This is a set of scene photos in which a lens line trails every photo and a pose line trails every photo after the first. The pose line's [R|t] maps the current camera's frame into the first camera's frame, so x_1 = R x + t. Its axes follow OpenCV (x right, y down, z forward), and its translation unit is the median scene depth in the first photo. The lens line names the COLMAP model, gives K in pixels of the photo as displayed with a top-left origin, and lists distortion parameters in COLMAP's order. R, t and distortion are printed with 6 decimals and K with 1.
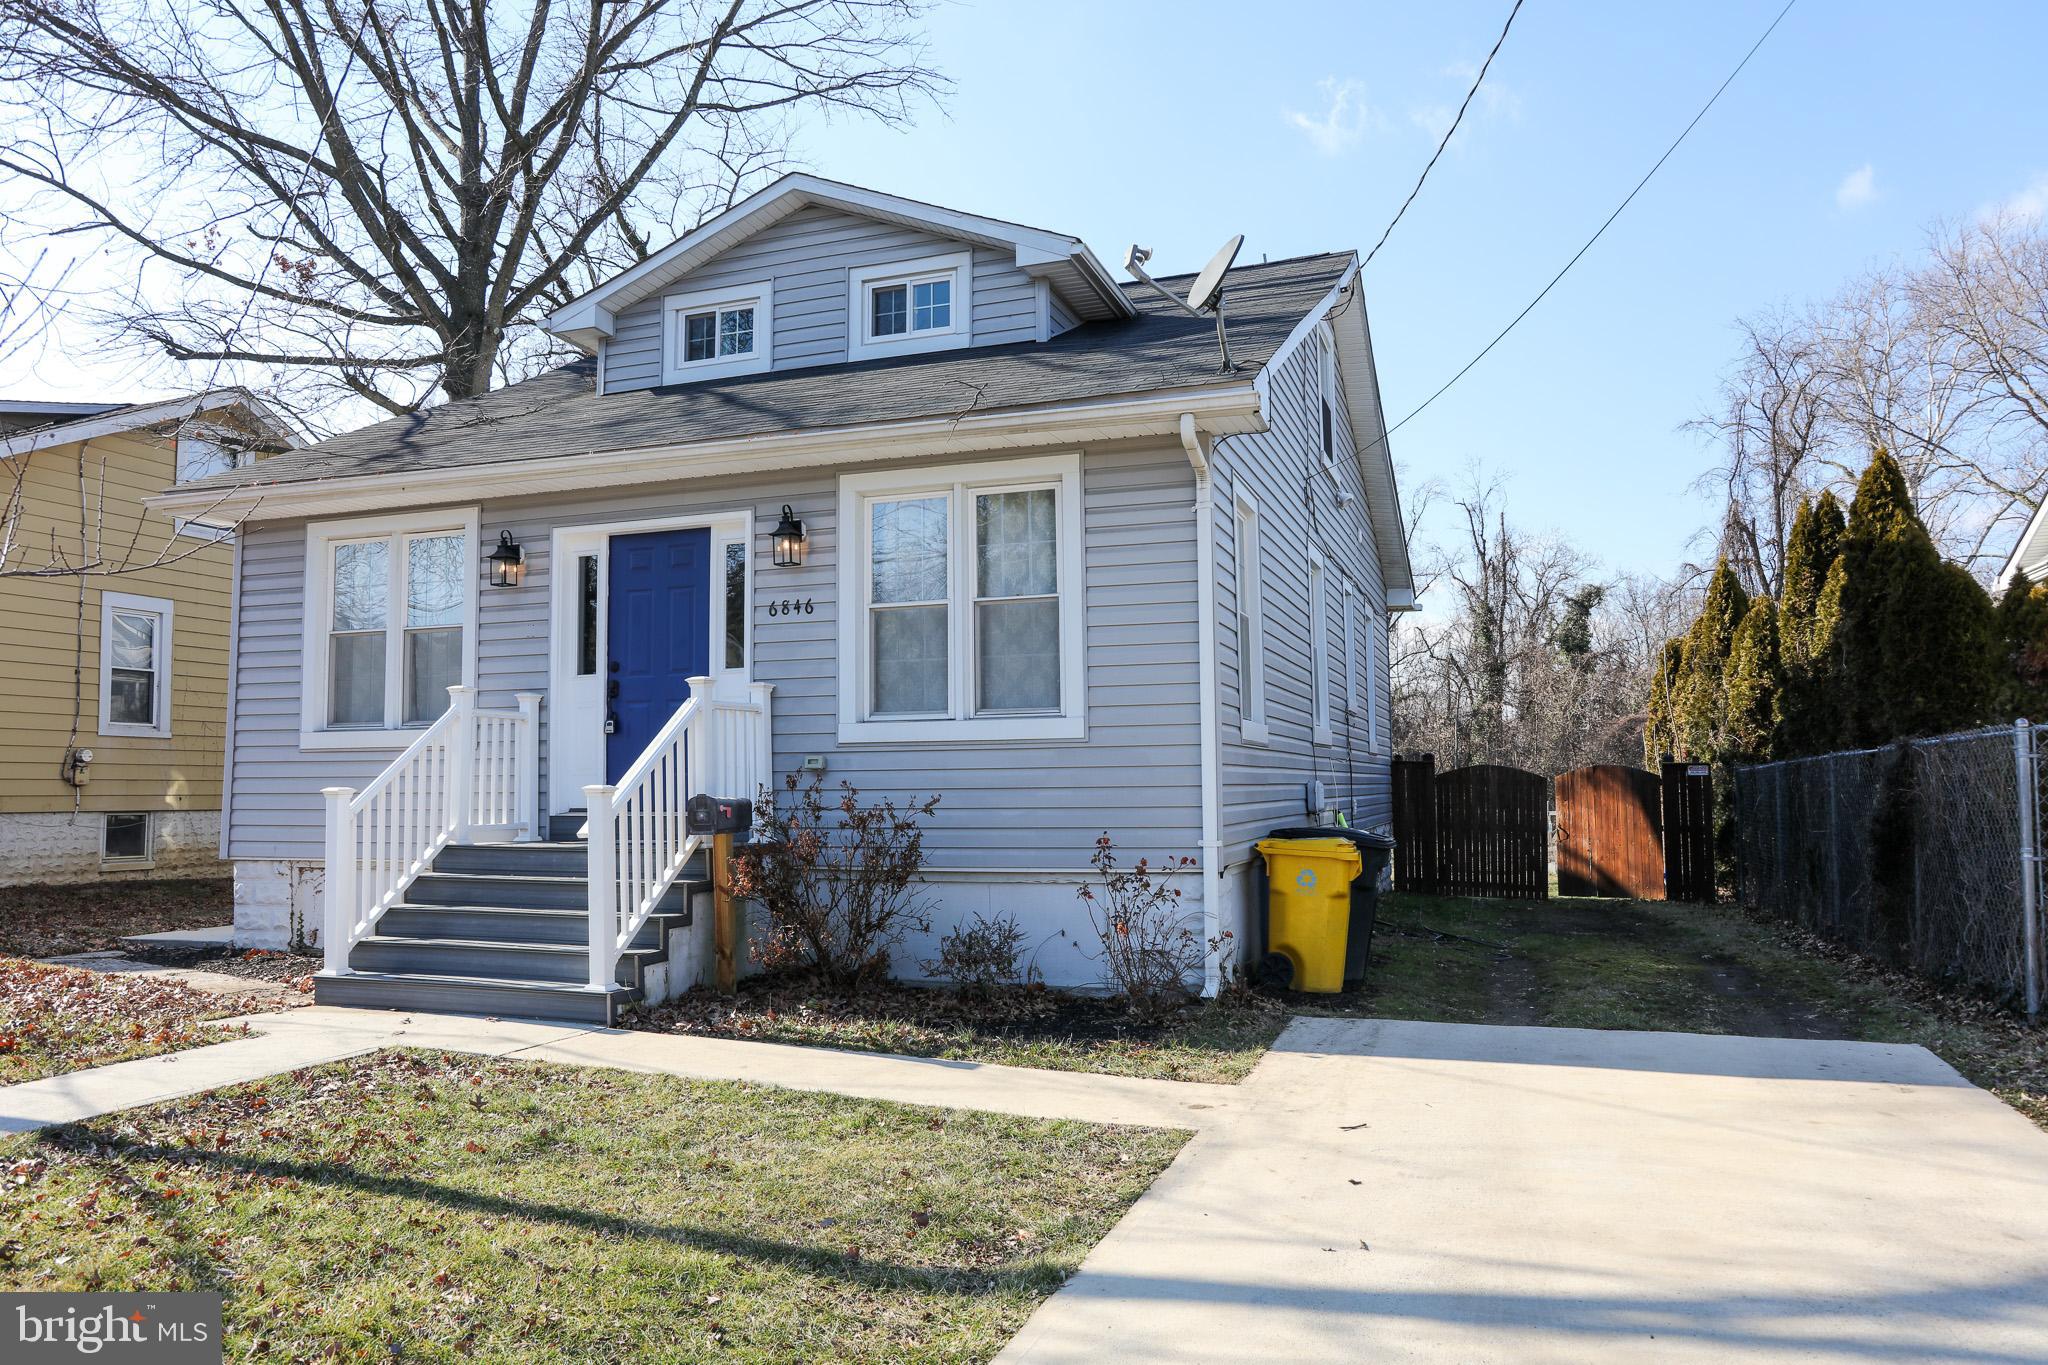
lens RADIAL K [[1394.4, 0, 1022.4], [0, 1394.4, 680.3], [0, 0, 1]] dist [-0.031606, 0.001397]
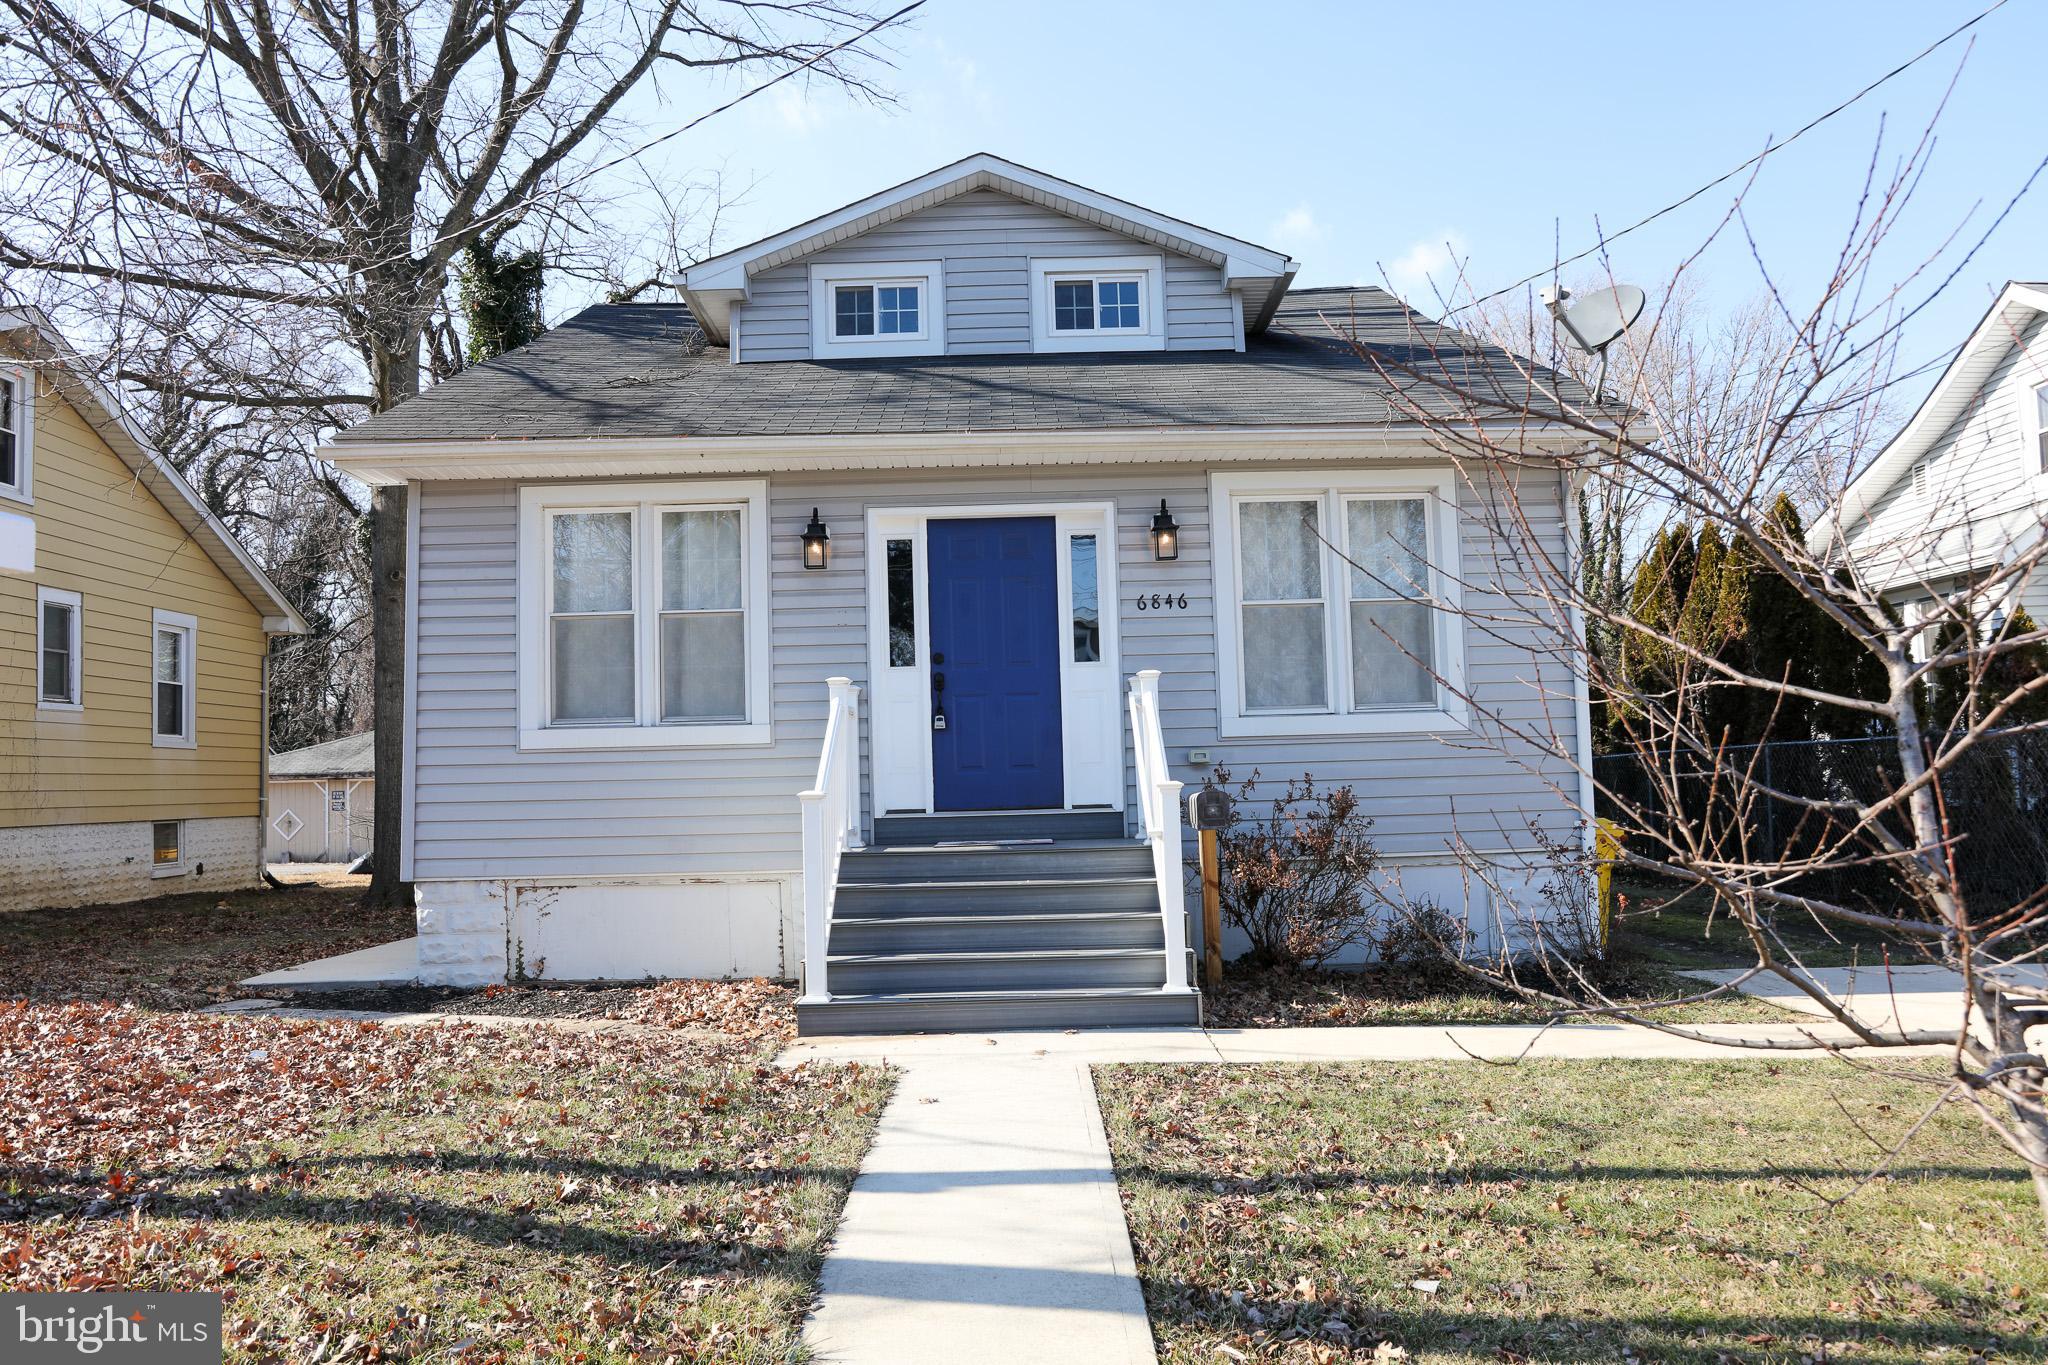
lens RADIAL K [[1408.4, 0, 1021.6], [0, 1408.4, 687.0], [0, 0, 1]] dist [-0.043028, -0.000111]
pose [[0.942253, 0.010308, 0.334744, -0.475527], [-0.009785, 0.999947, -0.003251, 0.009992], [-0.334760, -0.000212, 0.942303, 0.071815]]
